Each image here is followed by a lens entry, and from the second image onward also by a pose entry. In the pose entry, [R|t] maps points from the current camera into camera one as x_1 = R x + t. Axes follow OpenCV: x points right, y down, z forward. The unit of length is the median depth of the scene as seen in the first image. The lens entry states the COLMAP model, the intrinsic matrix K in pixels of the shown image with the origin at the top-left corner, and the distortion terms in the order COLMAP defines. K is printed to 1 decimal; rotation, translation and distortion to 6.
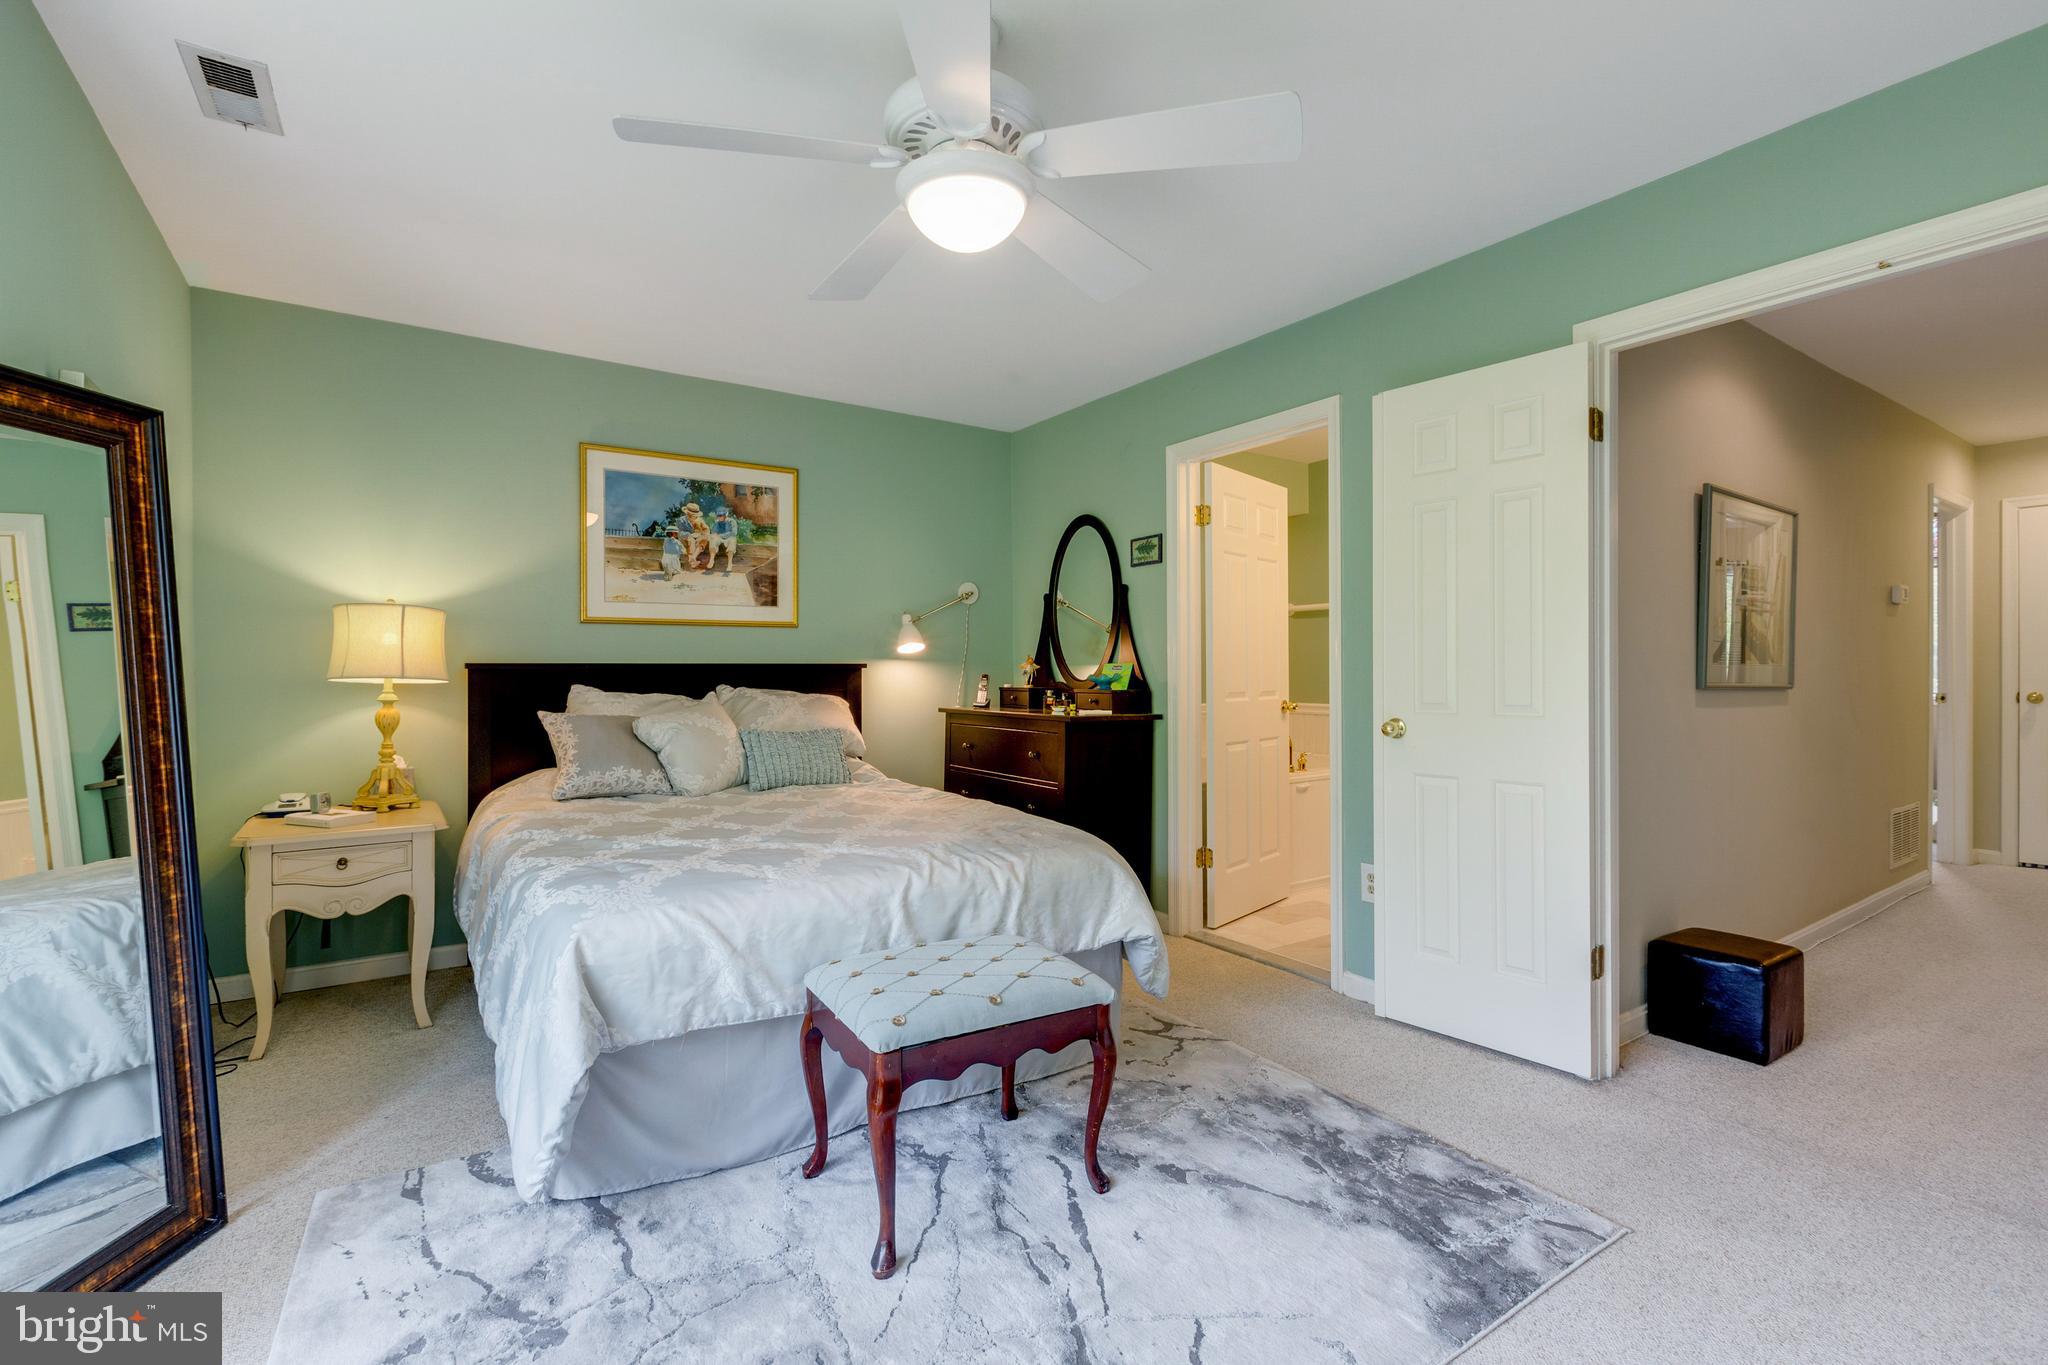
lens RADIAL K [[927.6, 0, 1015.0], [0, 927.6, 672.9], [0, 0, 1]] dist [0.002869, -0.001586]
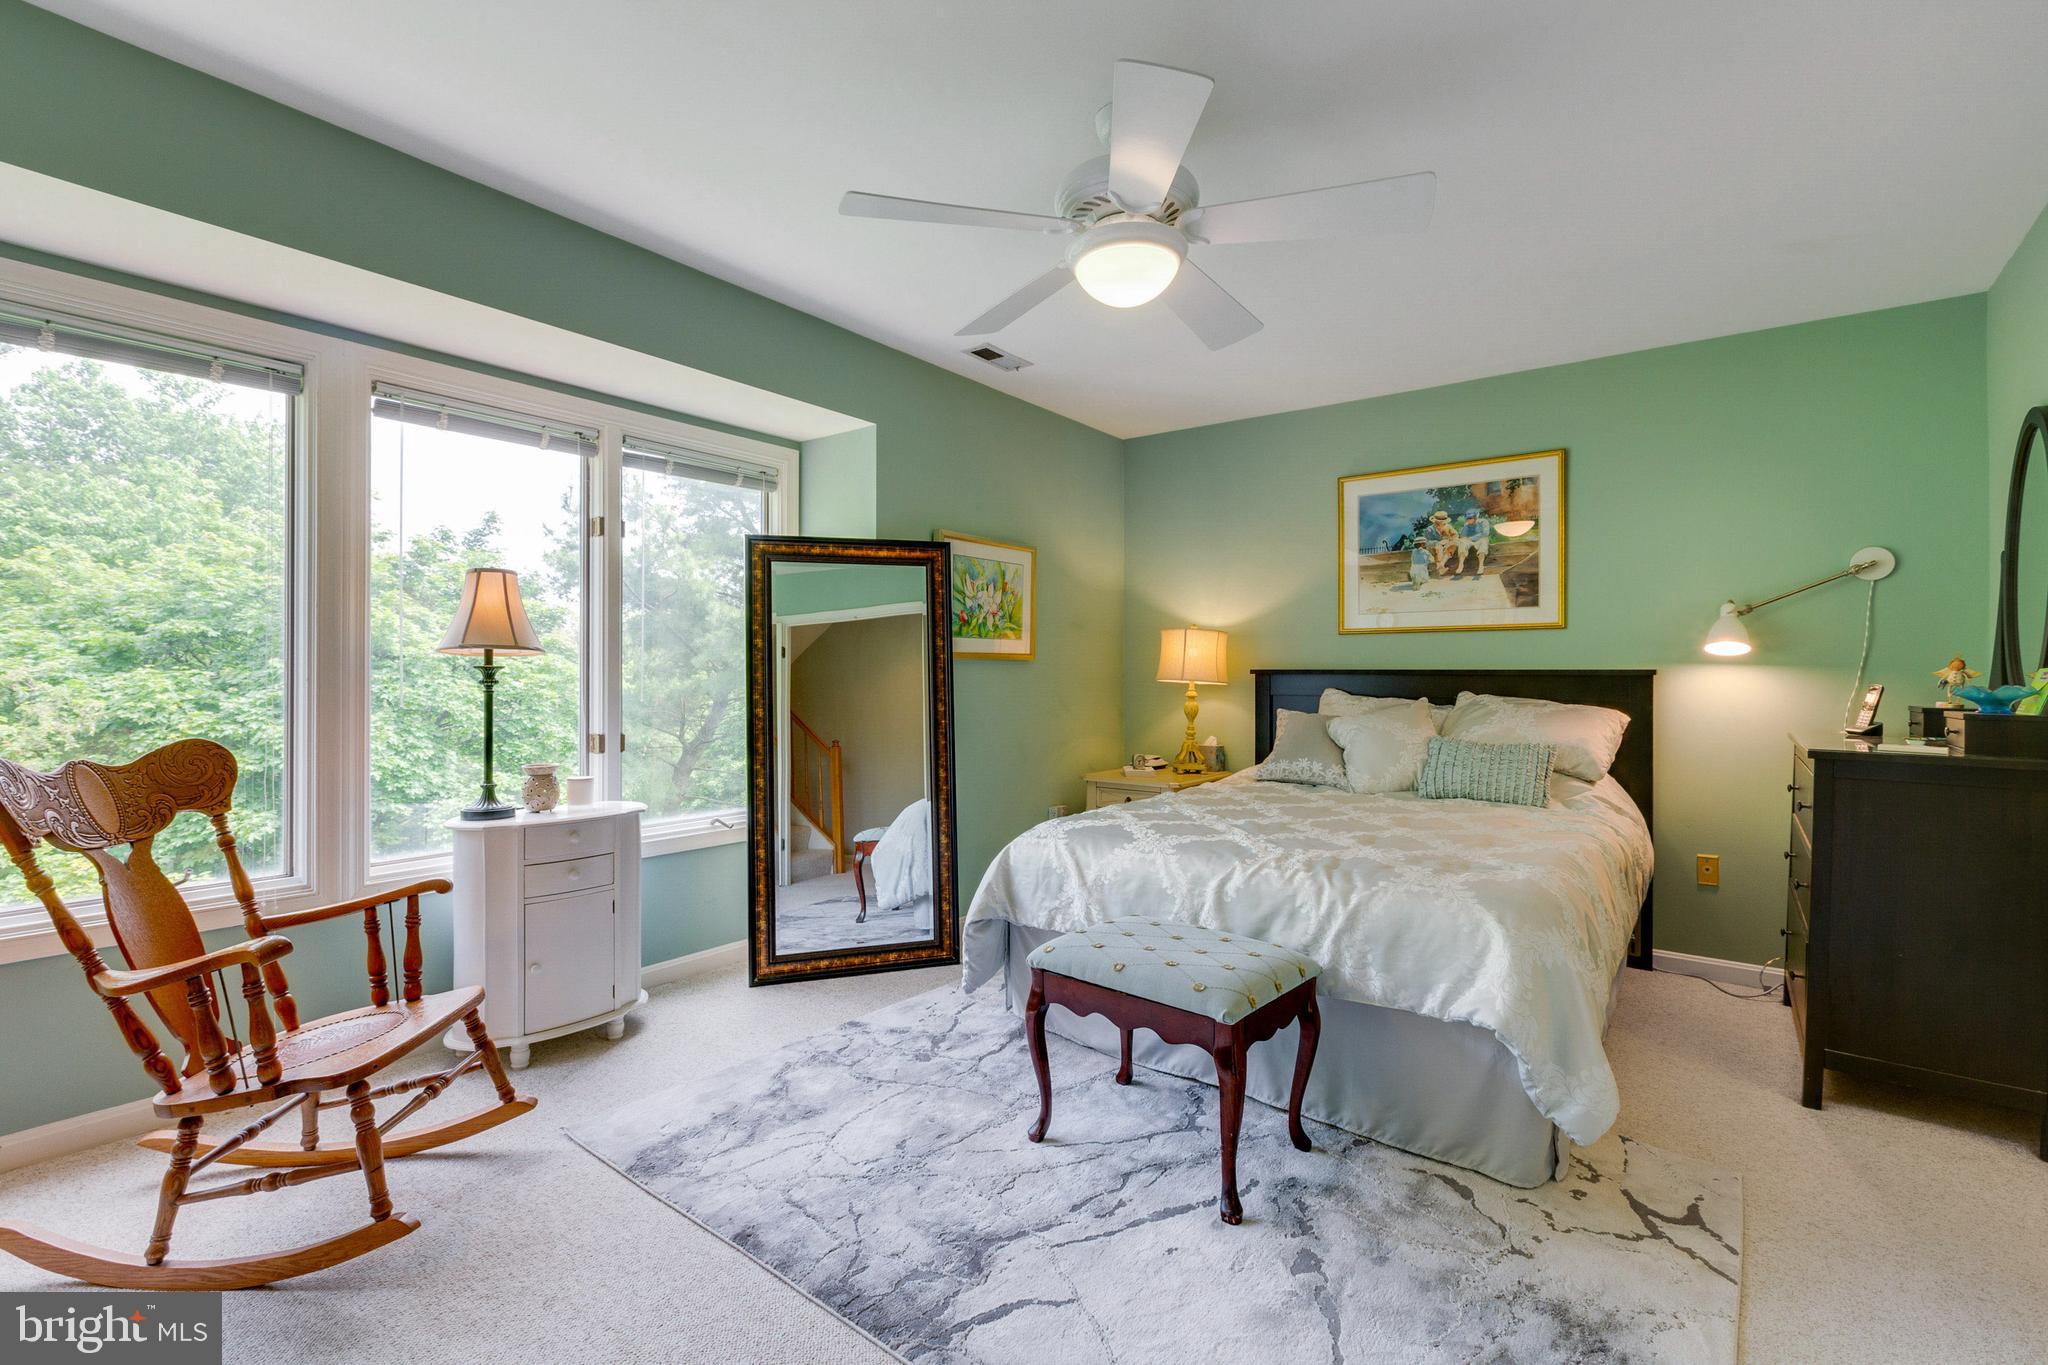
lens RADIAL K [[927.6, 0, 1011.7], [0, 927.6, 677.1], [0, 0, 1]] dist [0.002869, -0.001586]
pose [[0.294548, 0.004967, -0.955624, 0.500955], [-0.009435, 0.999953, 0.002289, -0.000232], [0.955590, 0.008342, 0.294581, 0.268289]]
